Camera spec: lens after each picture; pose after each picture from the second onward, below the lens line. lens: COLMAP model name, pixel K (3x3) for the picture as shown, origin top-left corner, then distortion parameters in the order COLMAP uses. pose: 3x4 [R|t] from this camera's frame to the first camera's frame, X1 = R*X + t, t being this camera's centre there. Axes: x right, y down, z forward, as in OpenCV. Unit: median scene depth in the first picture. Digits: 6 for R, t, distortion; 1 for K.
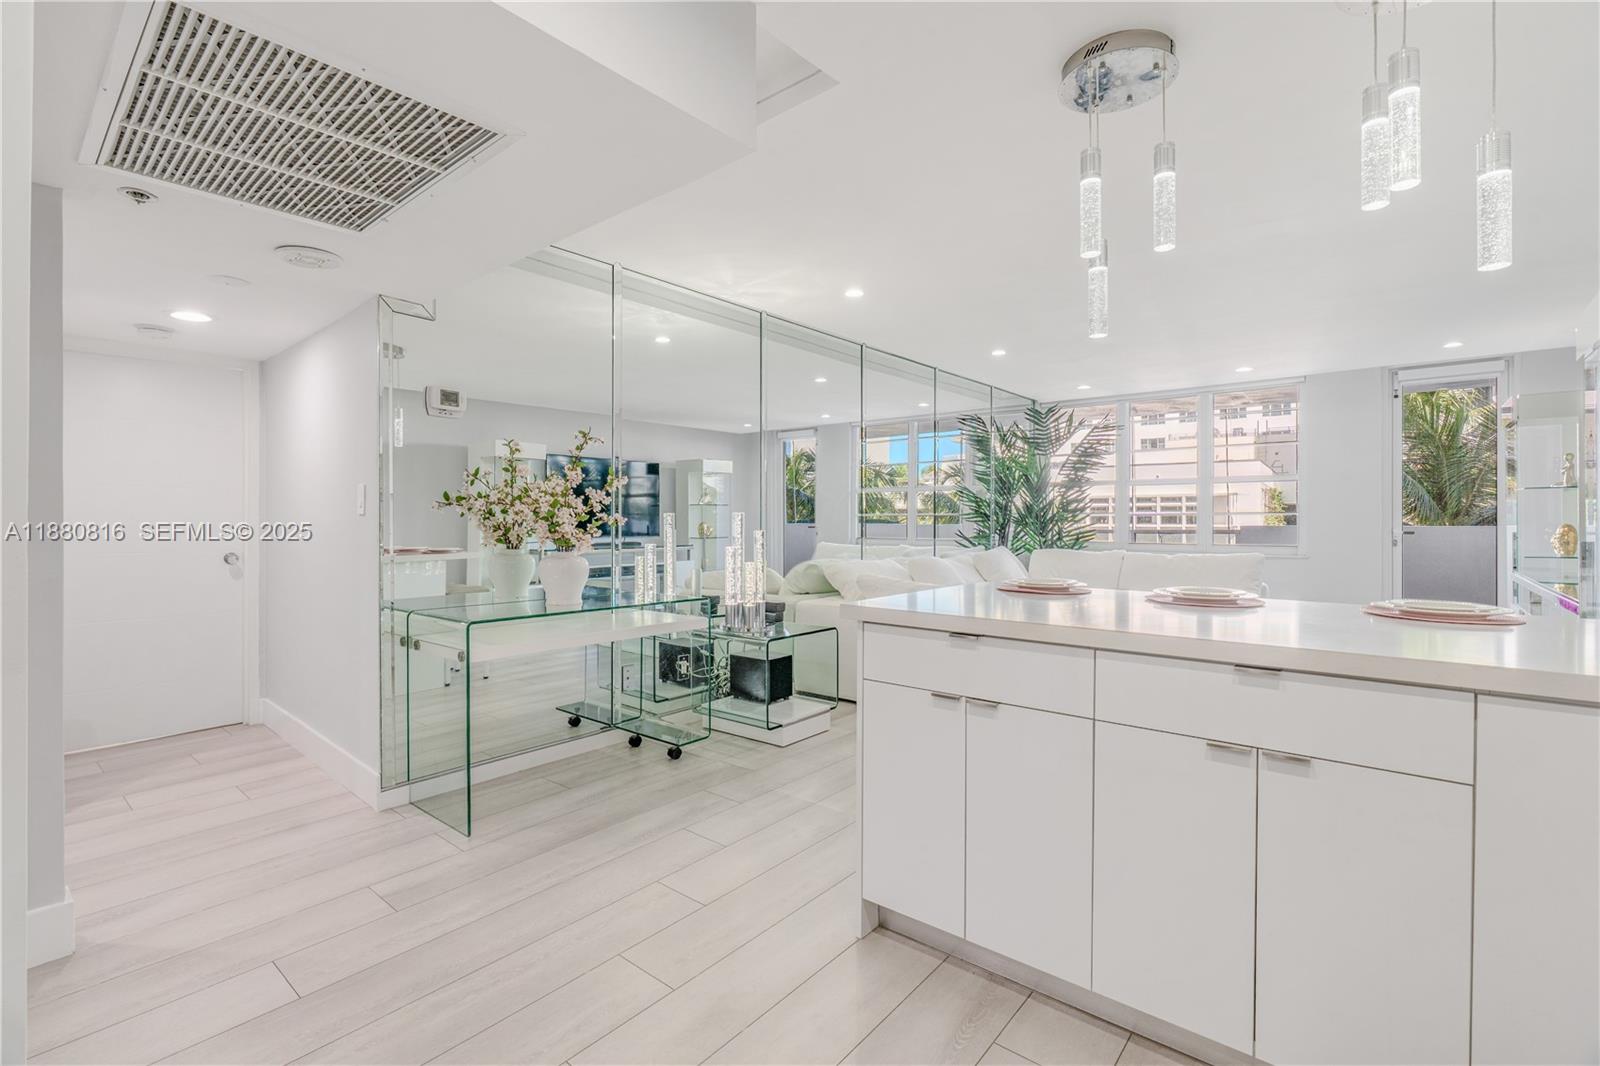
lens RADIAL K [[729.7, 0, 800.0], [0, 729.7, 526.9], [0, 0, 1]] dist [-0.000688, 0.000184]
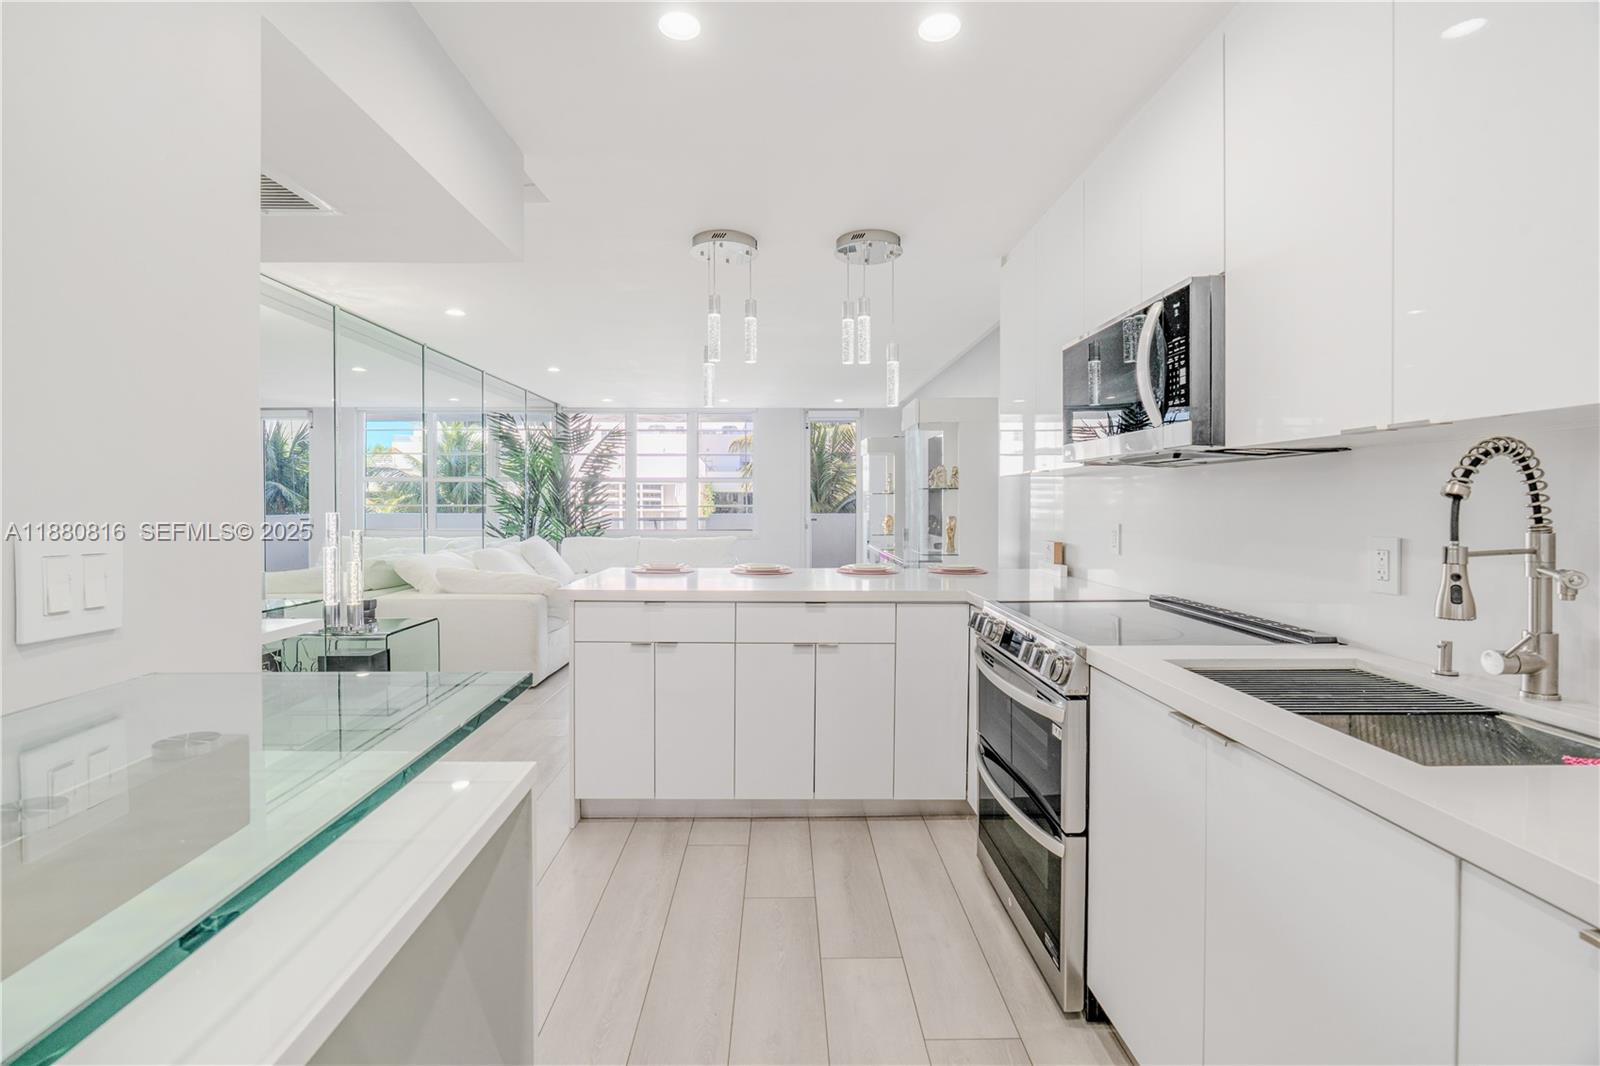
lens RADIAL K [[729.7, 0, 800.0], [0, 729.7, 526.9], [0, 0, 1]] dist [-0.000688, 0.000184]
pose [[0.754193, -0.020498, 0.656333, -0.186414], [0.005017, 0.999663, 0.025456, -0.016507], [-0.656634, -0.015906, 0.754042, -0.122840]]
